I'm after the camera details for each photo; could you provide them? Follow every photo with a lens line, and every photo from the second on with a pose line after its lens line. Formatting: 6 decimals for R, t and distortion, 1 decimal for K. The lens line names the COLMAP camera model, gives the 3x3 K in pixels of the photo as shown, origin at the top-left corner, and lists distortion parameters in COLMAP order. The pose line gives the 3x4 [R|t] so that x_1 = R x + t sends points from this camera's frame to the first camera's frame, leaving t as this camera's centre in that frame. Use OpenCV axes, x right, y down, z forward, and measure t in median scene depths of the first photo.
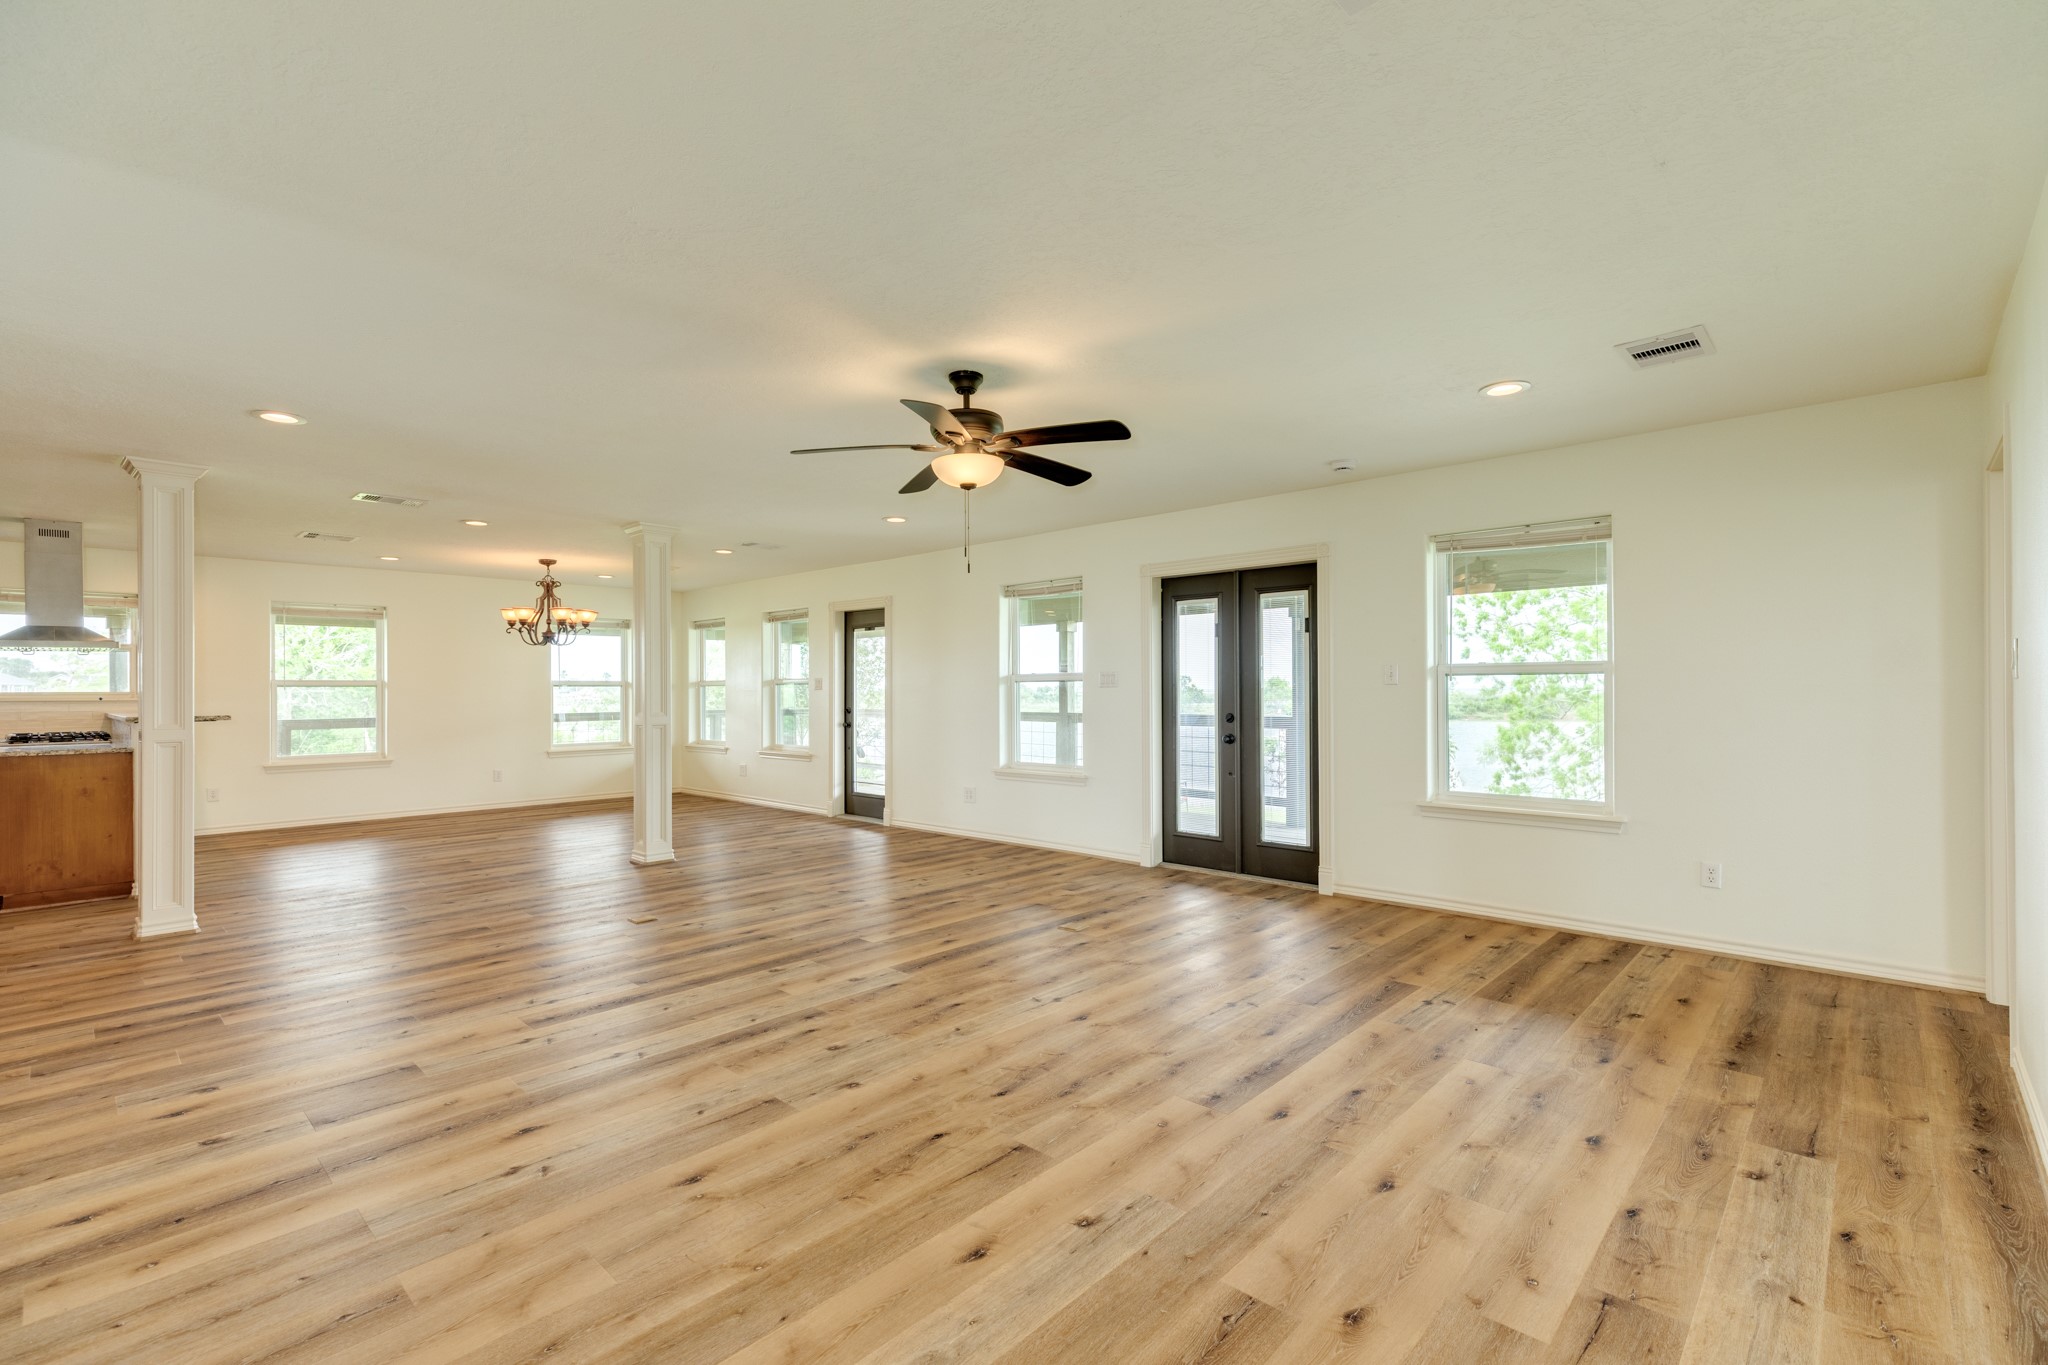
lens RADIAL K [[911.7, 0, 1027.2], [0, 911.7, 687.0], [0, 0, 1]] dist [0.003916, -0.000275]
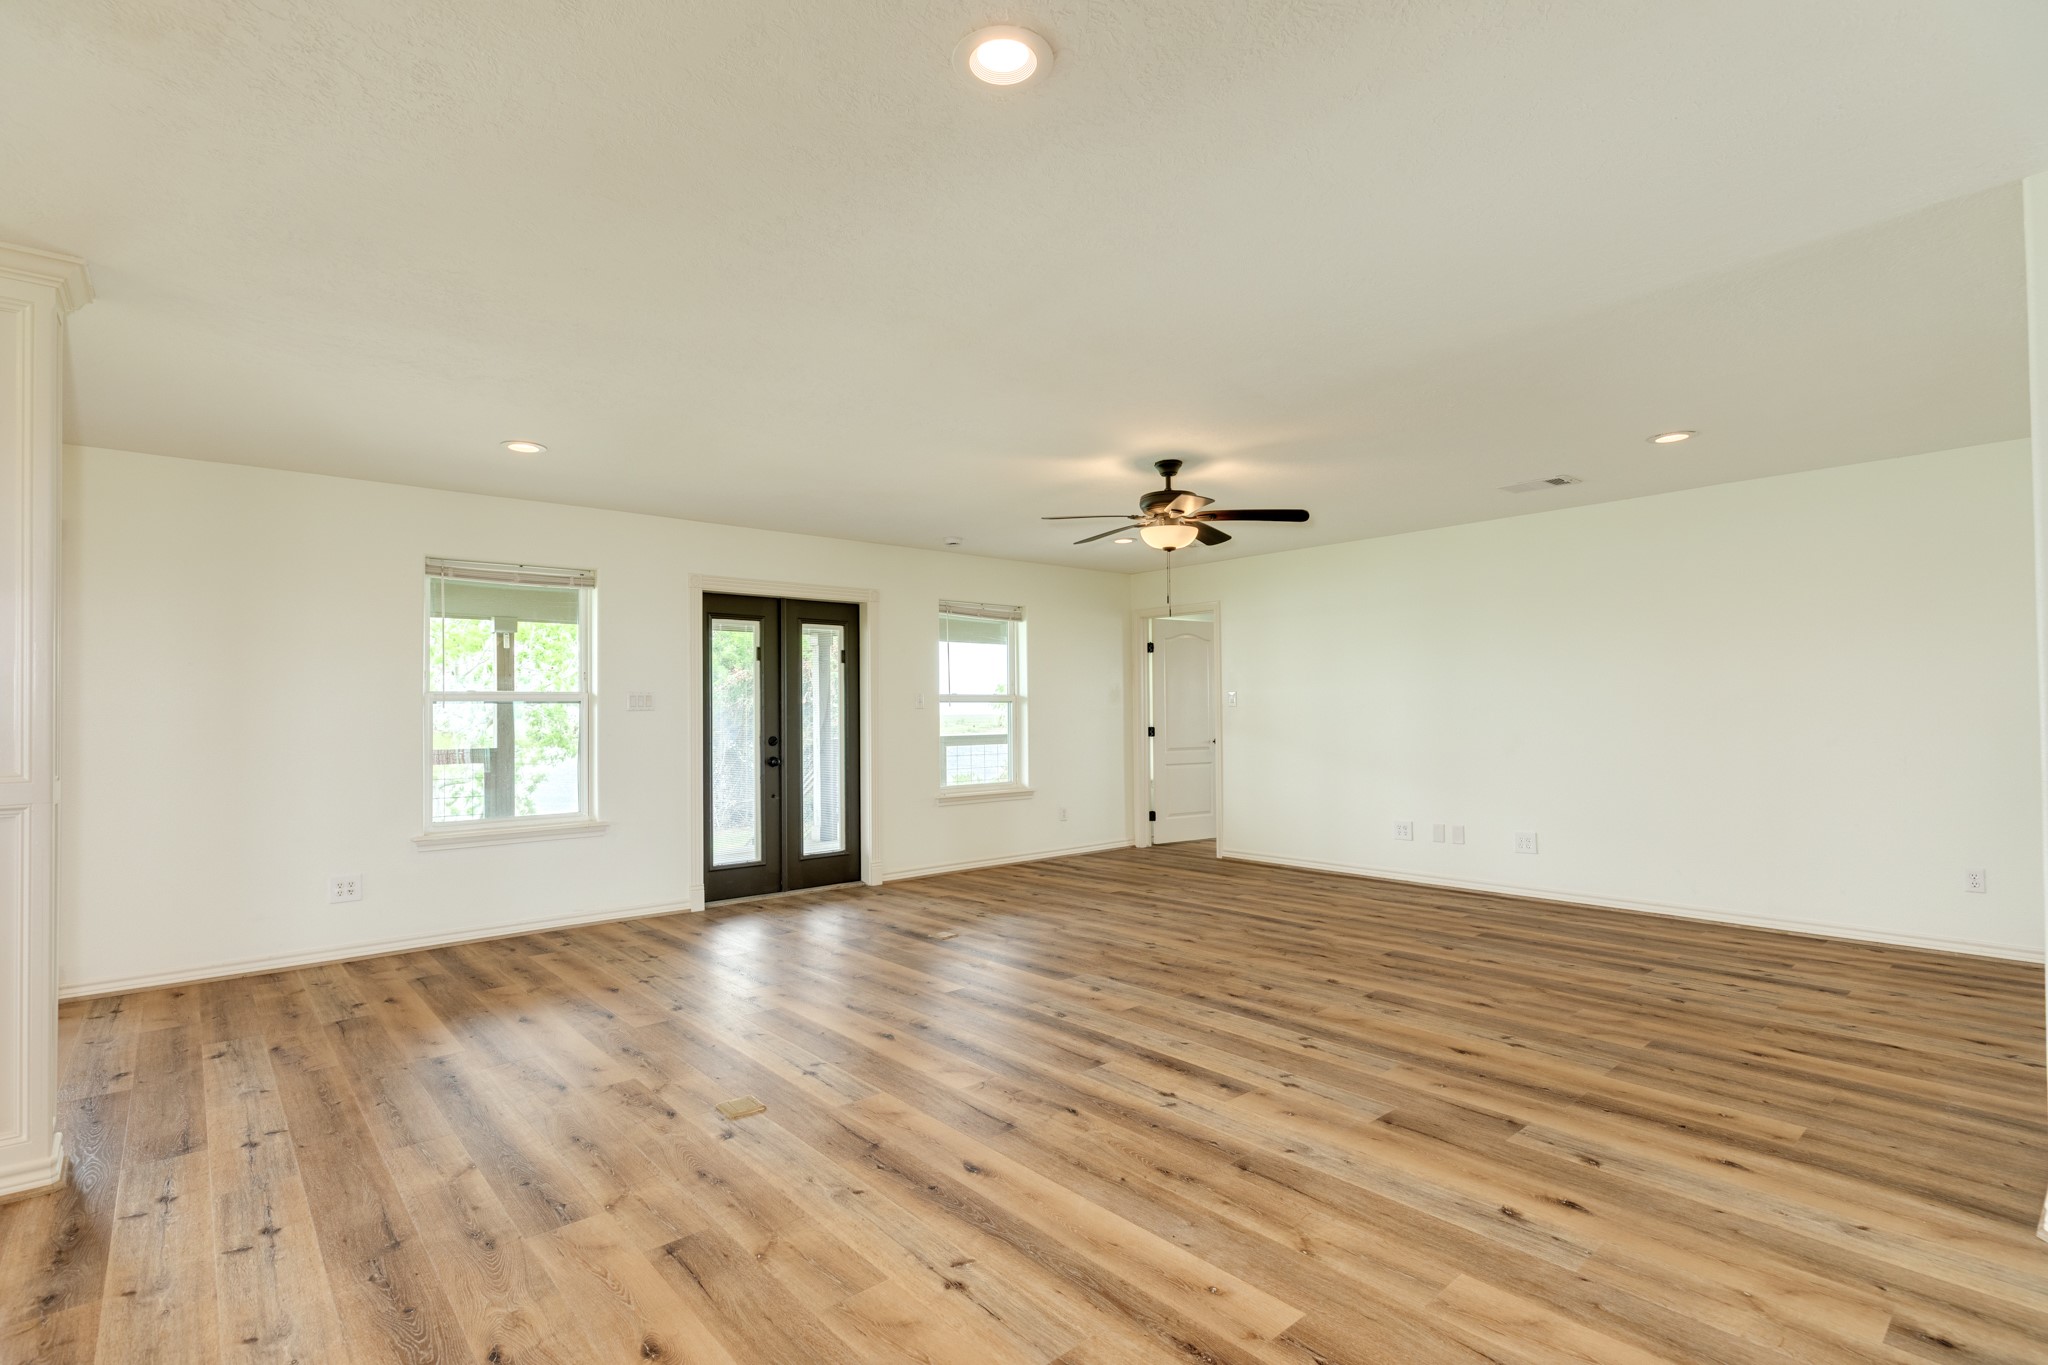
lens RADIAL K [[972.4, 0, 1009.2], [0, 972.4, 703.4], [0, 0, 1]] dist [-0.006787, 0.001254]
pose [[0.106665, 0.012596, 0.994215, -1.173644], [0.004831, 0.999901, -0.013187, 0.010482], [-0.994283, 0.006210, 0.106593, 0.885832]]
